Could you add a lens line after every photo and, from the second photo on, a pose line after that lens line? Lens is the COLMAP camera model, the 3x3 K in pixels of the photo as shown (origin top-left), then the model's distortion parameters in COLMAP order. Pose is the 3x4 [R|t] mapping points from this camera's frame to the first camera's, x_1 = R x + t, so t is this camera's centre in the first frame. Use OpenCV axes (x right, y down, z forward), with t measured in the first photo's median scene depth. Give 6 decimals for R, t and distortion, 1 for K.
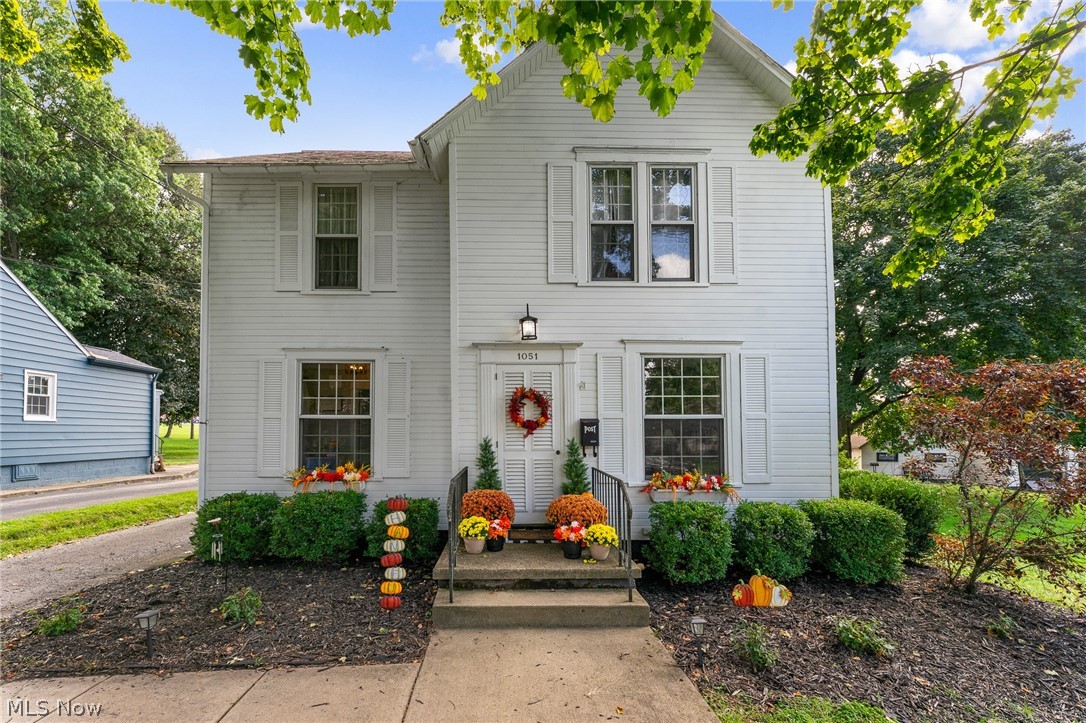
lens RADIAL K [[467.5, 0, 496.9], [0, 467.5, 423.1], [0, 0, 1]] dist [-0.001123, -0.000401]
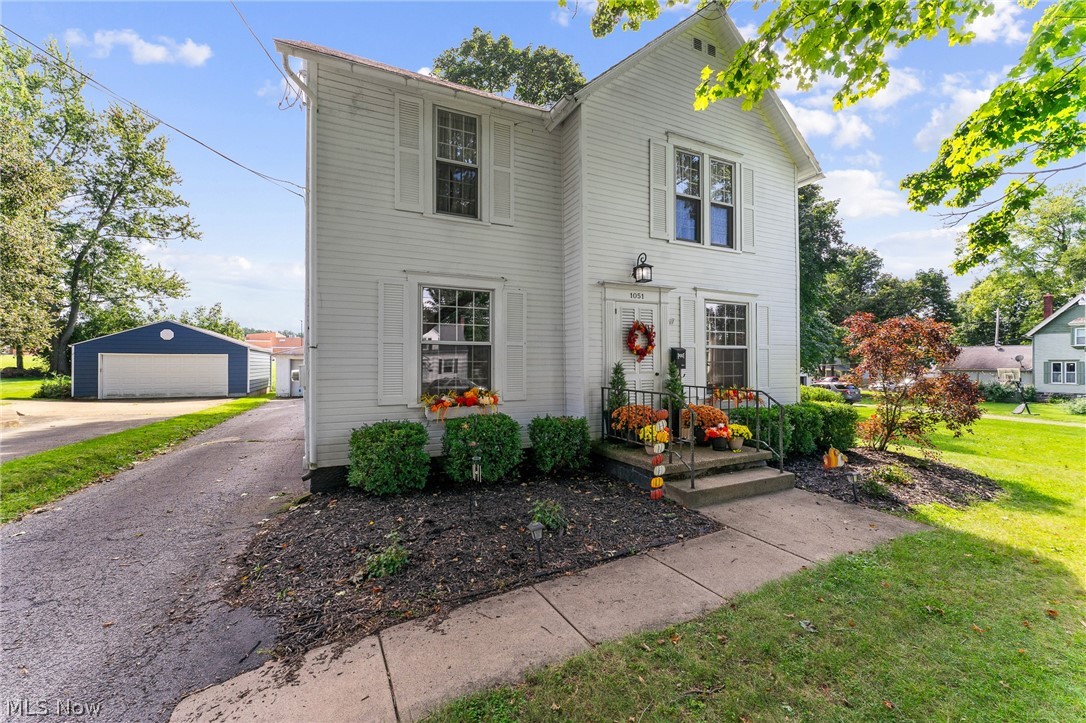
lens RADIAL K [[467.5, 0, 545.0], [0, 467.5, 355.7], [0, 0, 1]] dist [-0.001123, -0.000401]
pose [[0.894626, 0.003367, 0.446804, -0.682740], [-0.006720, 0.999960, 0.005920, 0.007317], [-0.446766, -0.008299, 0.894612, 0.016143]]
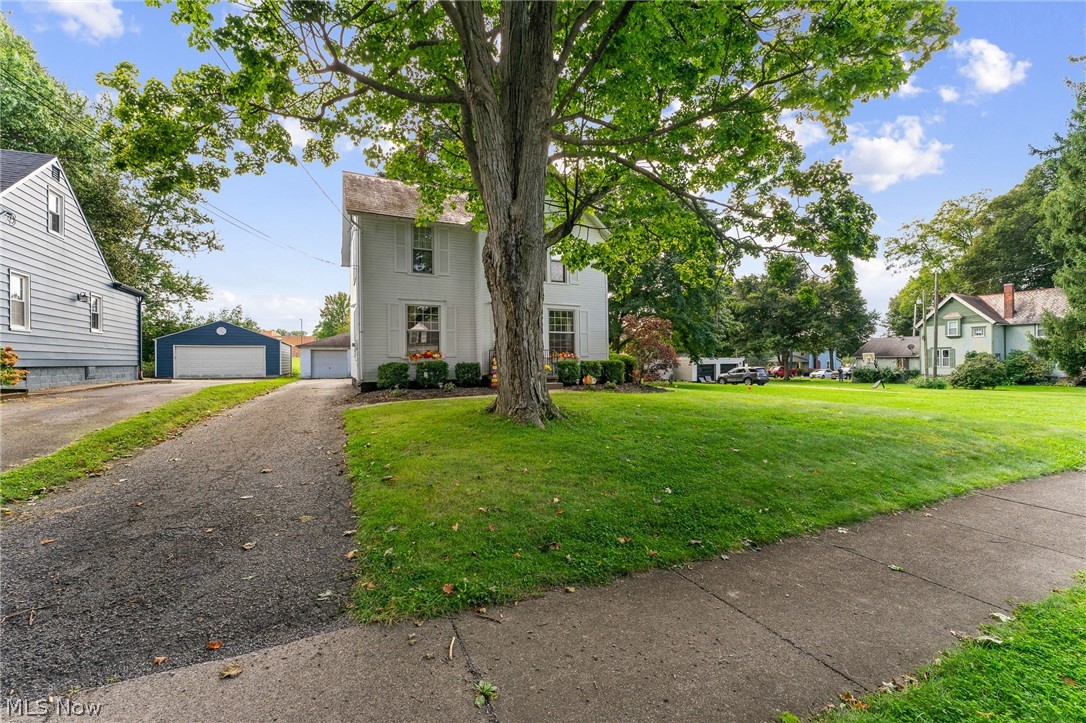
lens RADIAL K [[467.5, 0, 538.6], [0, 467.5, 355.8], [0, 0, 1]] dist [-0.001123, -0.000401]
pose [[0.895400, -0.006062, 0.445222, -0.923841], [0.000468, 0.999920, 0.012674, 0.087421], [-0.445263, -0.011140, 0.895331, -1.361483]]
